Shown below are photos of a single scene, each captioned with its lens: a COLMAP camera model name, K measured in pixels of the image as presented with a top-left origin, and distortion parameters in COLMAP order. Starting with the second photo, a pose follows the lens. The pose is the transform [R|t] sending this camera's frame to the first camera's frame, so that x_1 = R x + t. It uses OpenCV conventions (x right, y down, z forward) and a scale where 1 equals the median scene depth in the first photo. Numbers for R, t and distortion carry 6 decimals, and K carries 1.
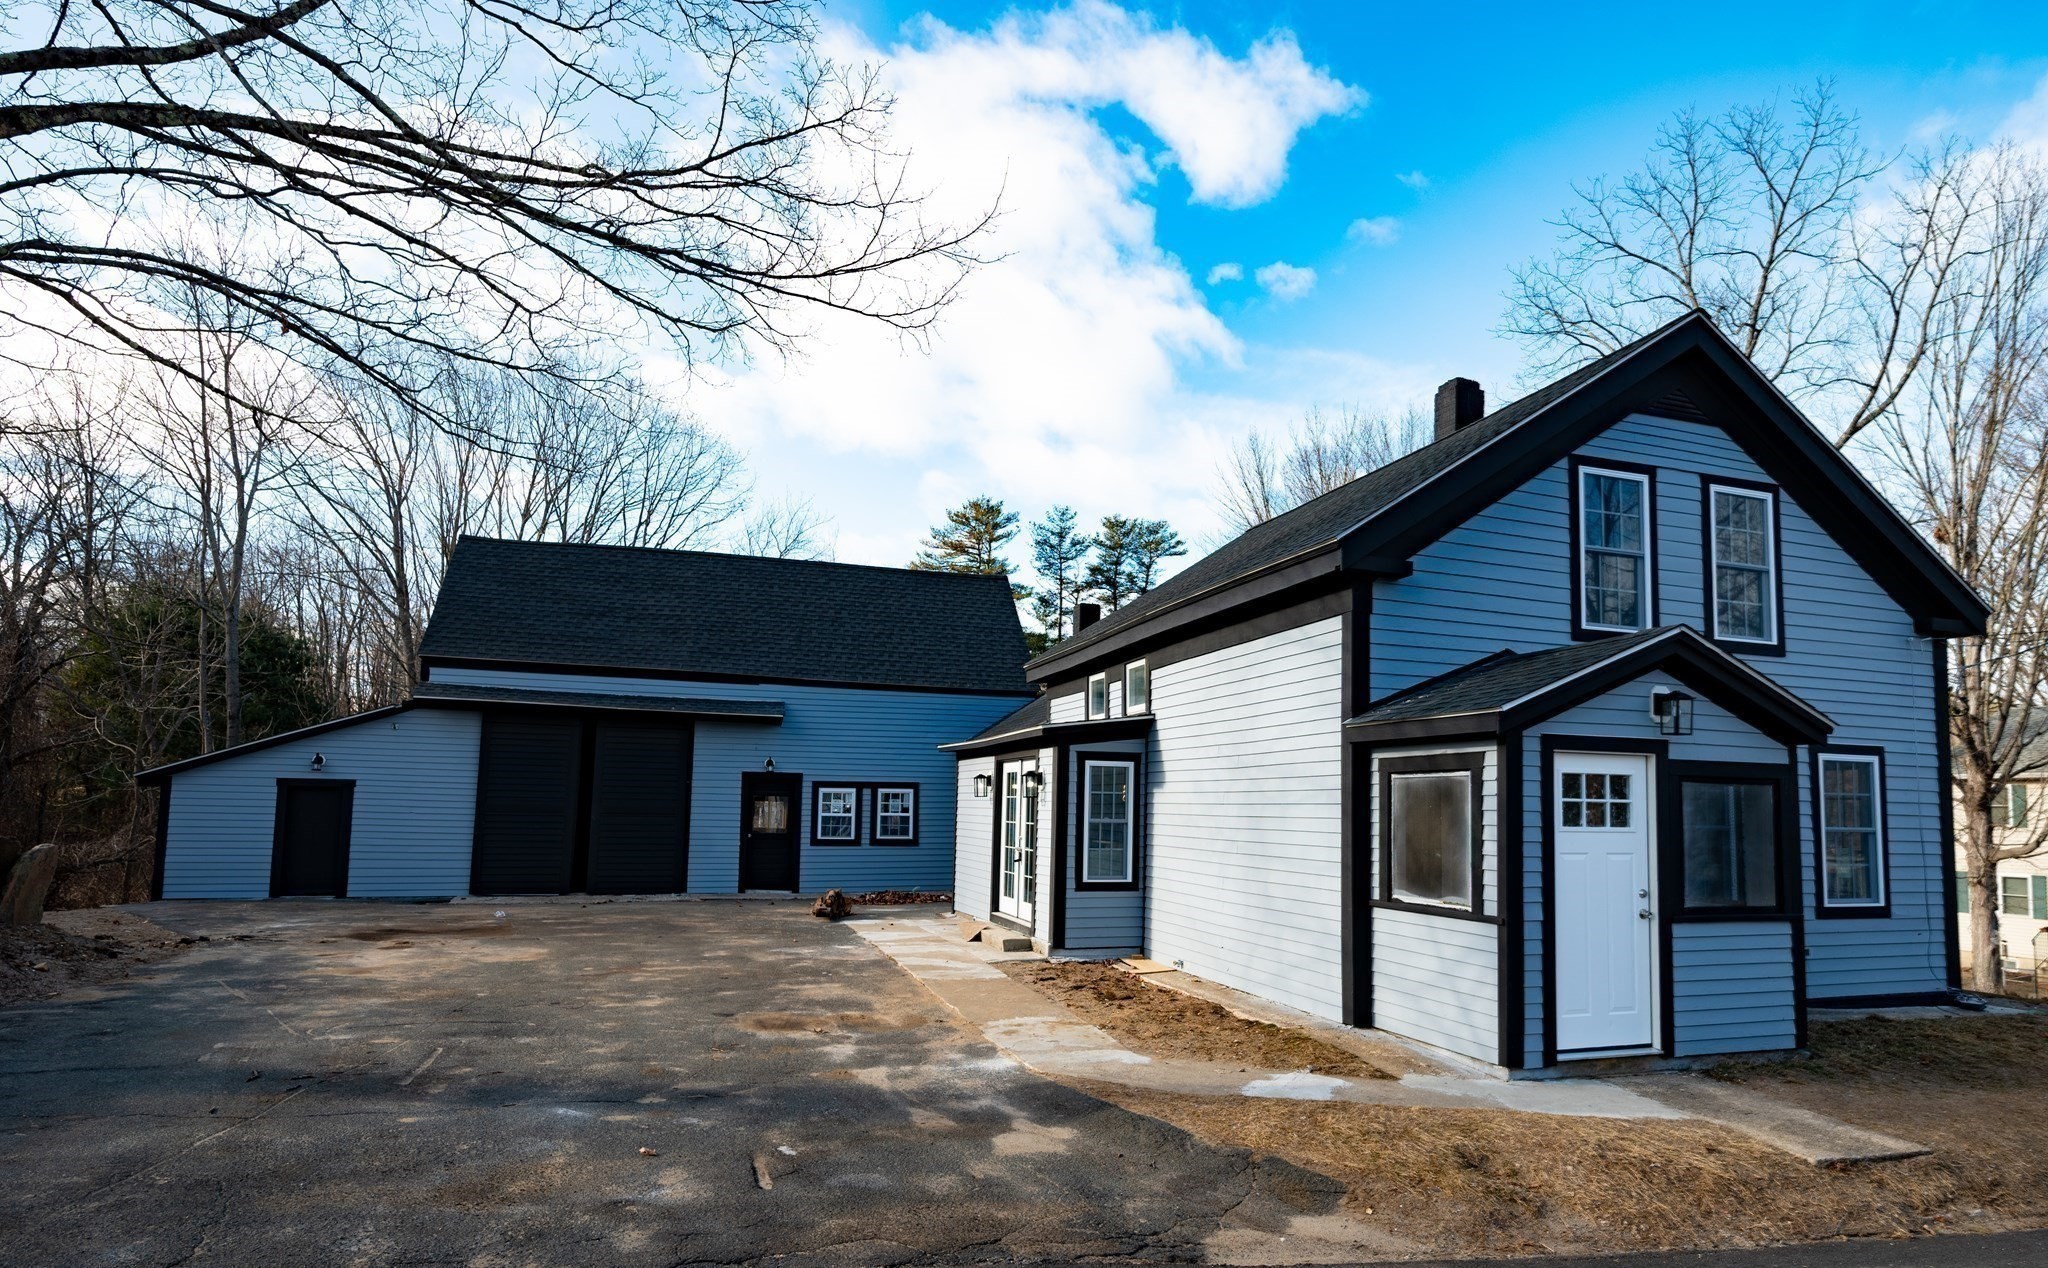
lens RADIAL K [[1071.7, 0, 1034.1], [0, 1071.7, 730.4], [0, 0, 1]] dist [-0.003202, 0.000399]
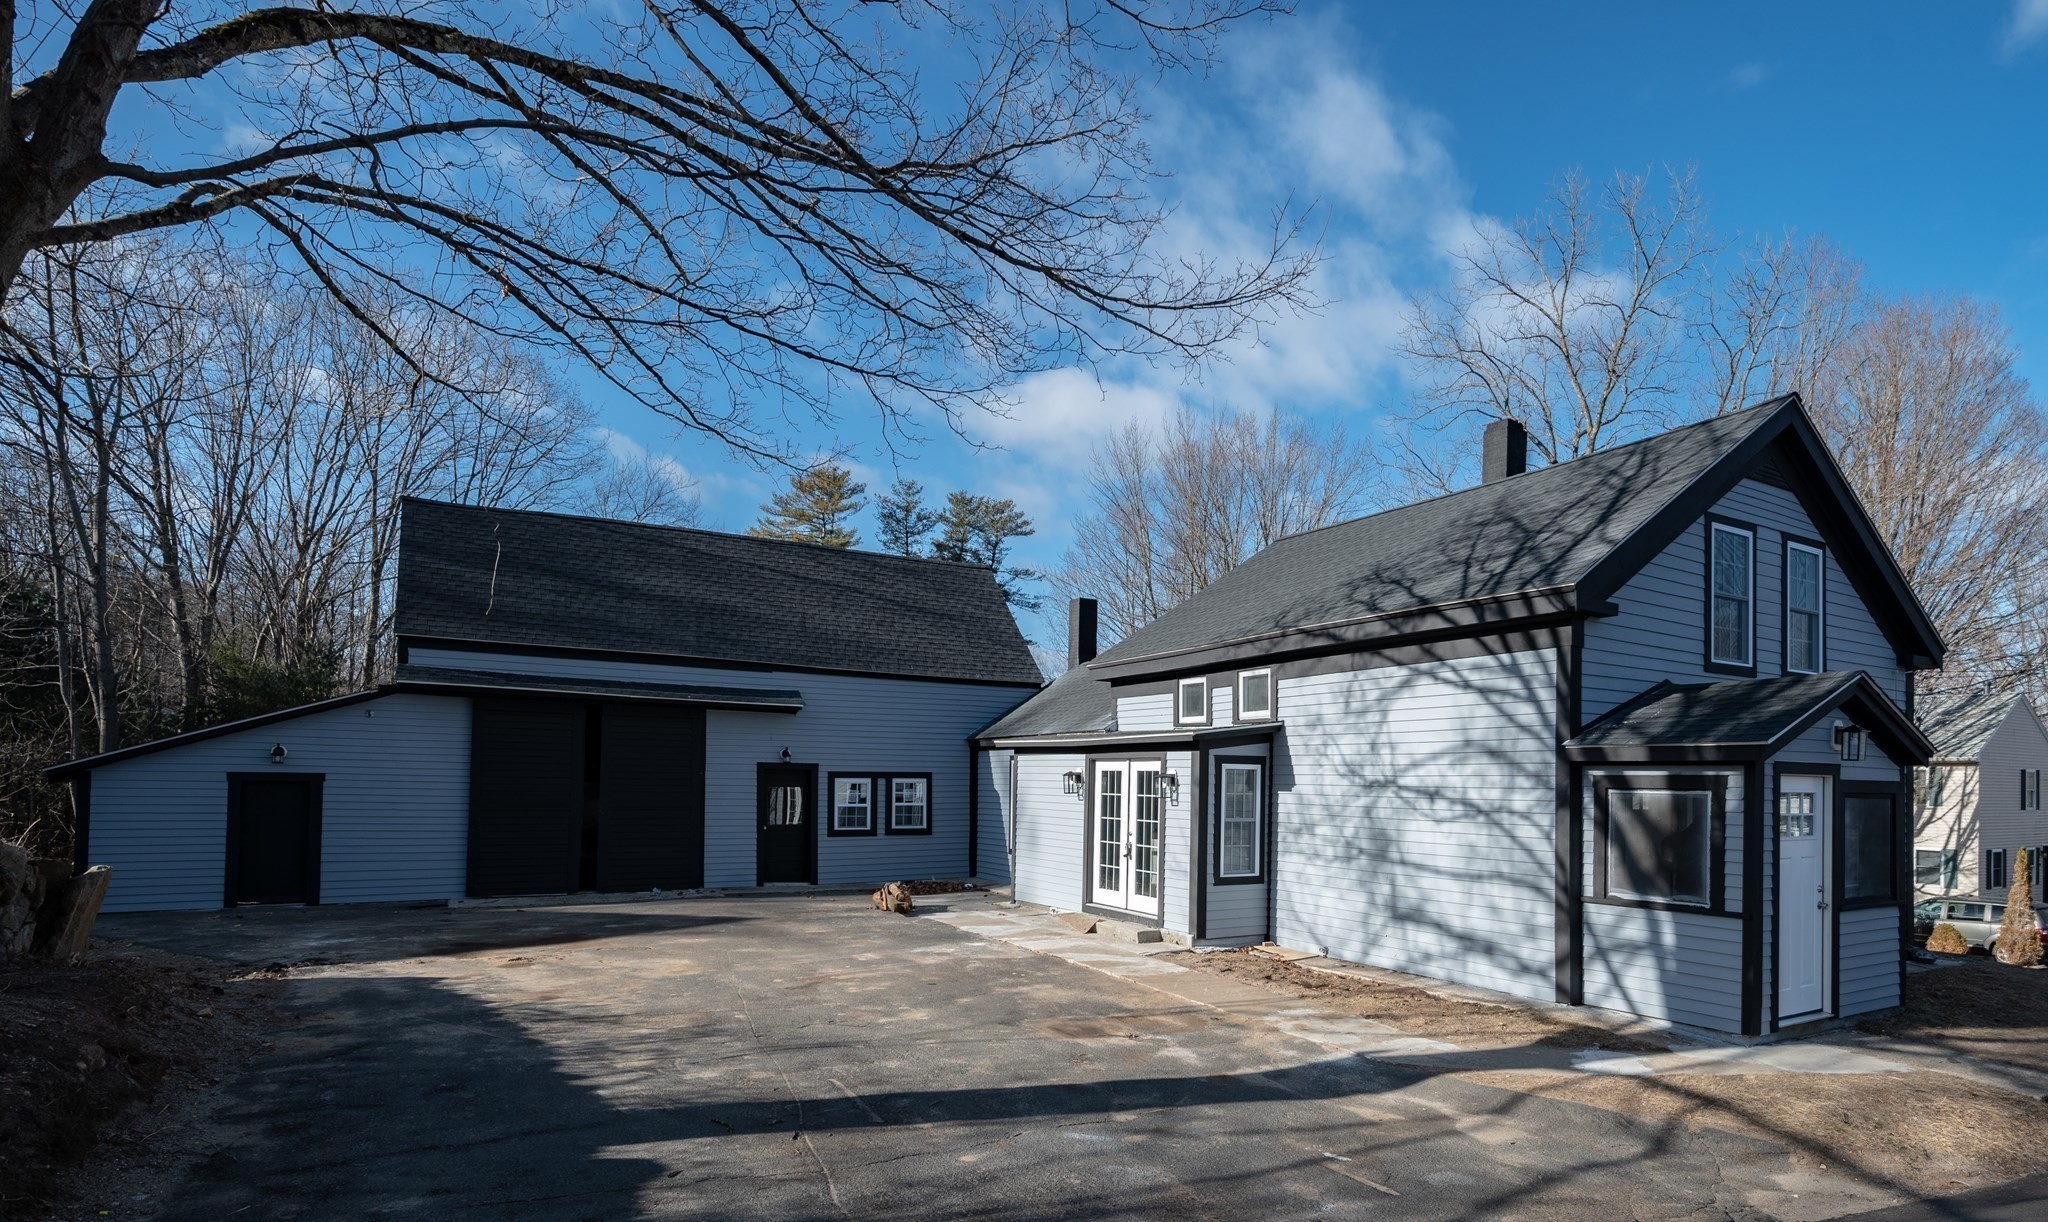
lens RADIAL K [[1049.3, 0, 1059.5], [0, 1049.3, 762.8], [0, 0, 1]] dist [-0.000686, -0.000252]
pose [[0.974413, -0.000371, 0.224764, -0.288125], [-0.013113, 0.998202, 0.058496, -0.026750], [-0.224382, -0.059946, 0.972656, 0.016448]]
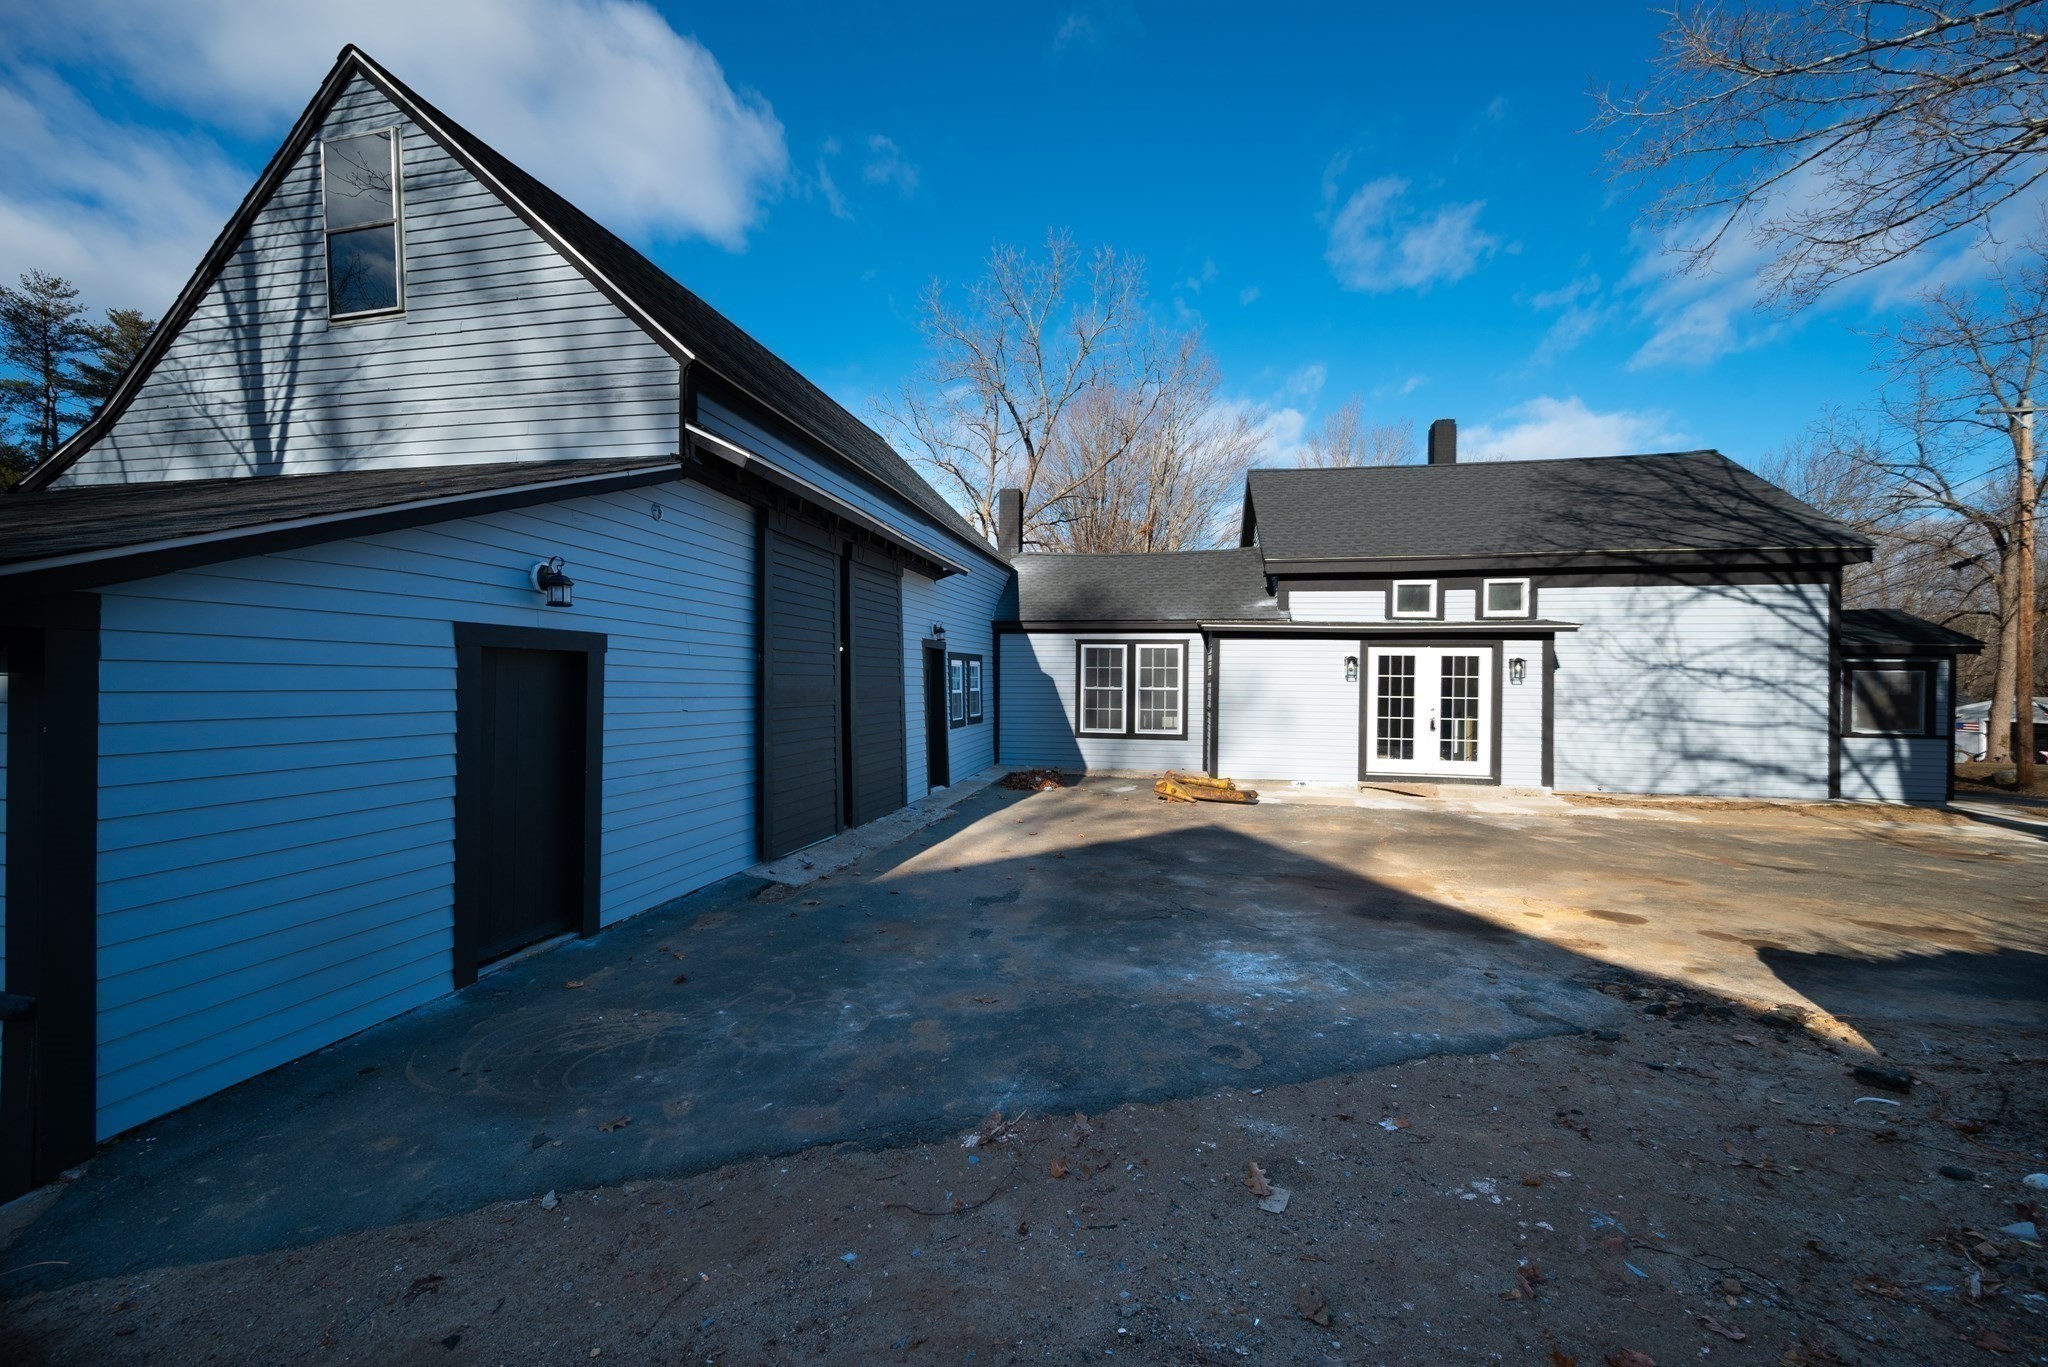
lens RADIAL K [[812.8, 0, 1024.0], [0, 812.8, 683.5], [0, 0, 1]] dist [-0.017813, 0.003236]
pose [[0.523704, -0.015109, 0.851767, -0.965945], [-0.063613, 0.996358, 0.056786, 0.043455], [-0.849522, -0.083922, 0.520835, 0.846004]]
